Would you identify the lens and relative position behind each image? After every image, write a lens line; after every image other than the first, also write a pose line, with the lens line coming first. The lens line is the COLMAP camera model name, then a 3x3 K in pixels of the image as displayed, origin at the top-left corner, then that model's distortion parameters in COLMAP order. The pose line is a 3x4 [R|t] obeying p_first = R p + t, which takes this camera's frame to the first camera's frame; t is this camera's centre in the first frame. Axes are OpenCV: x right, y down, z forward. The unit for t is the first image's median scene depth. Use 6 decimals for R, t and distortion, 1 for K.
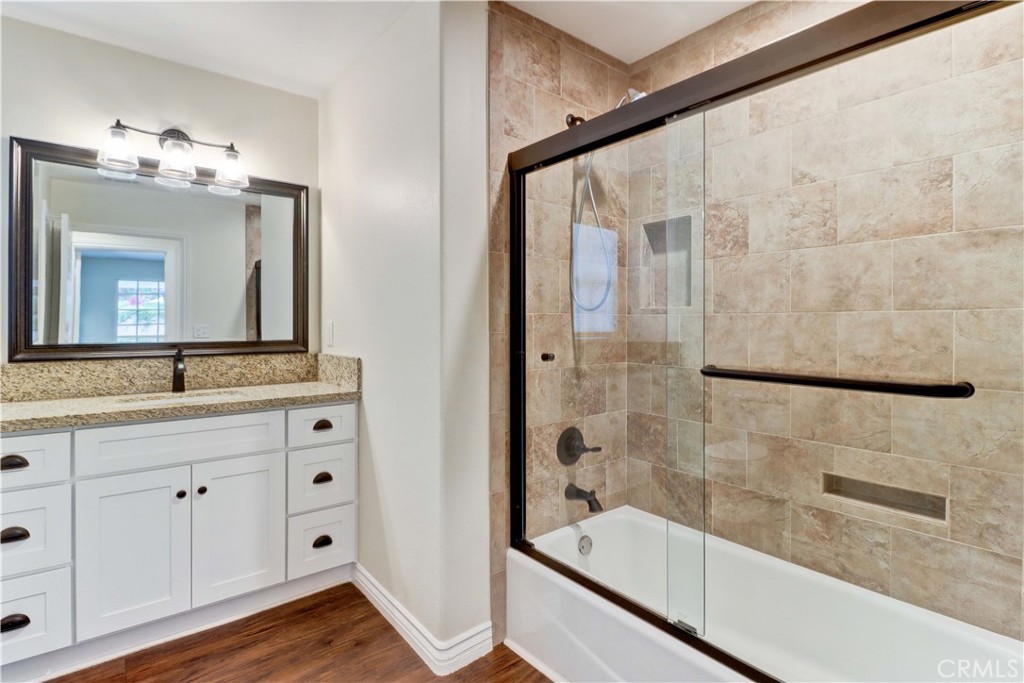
lens RADIAL K [[502.5, 0, 514.1], [0, 502.5, 326.0], [0, 0, 1]] dist [0.002987, -0.009197]
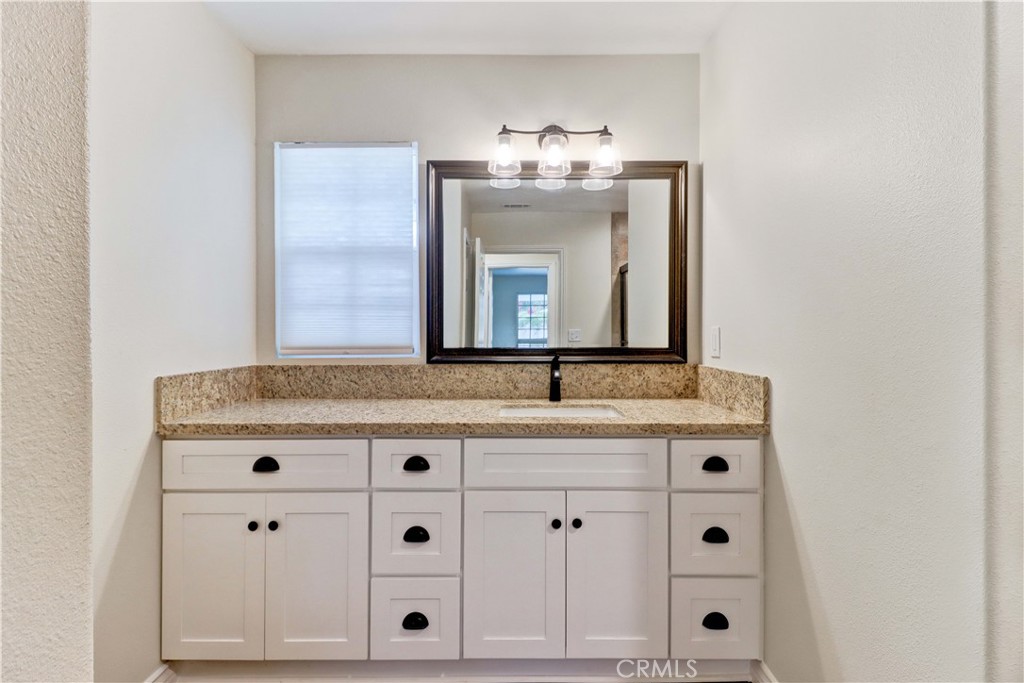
lens RADIAL K [[465.6, 0, 514.4], [0, 465.6, 332.8], [0, 0, 1]] dist [0.015957, -0.010775]
pose [[0.776058, 0.004950, -0.630642, -0.167653], [-0.001406, 0.999980, 0.006119, -0.002022], [0.630660, -0.003862, 0.776050, 0.260951]]
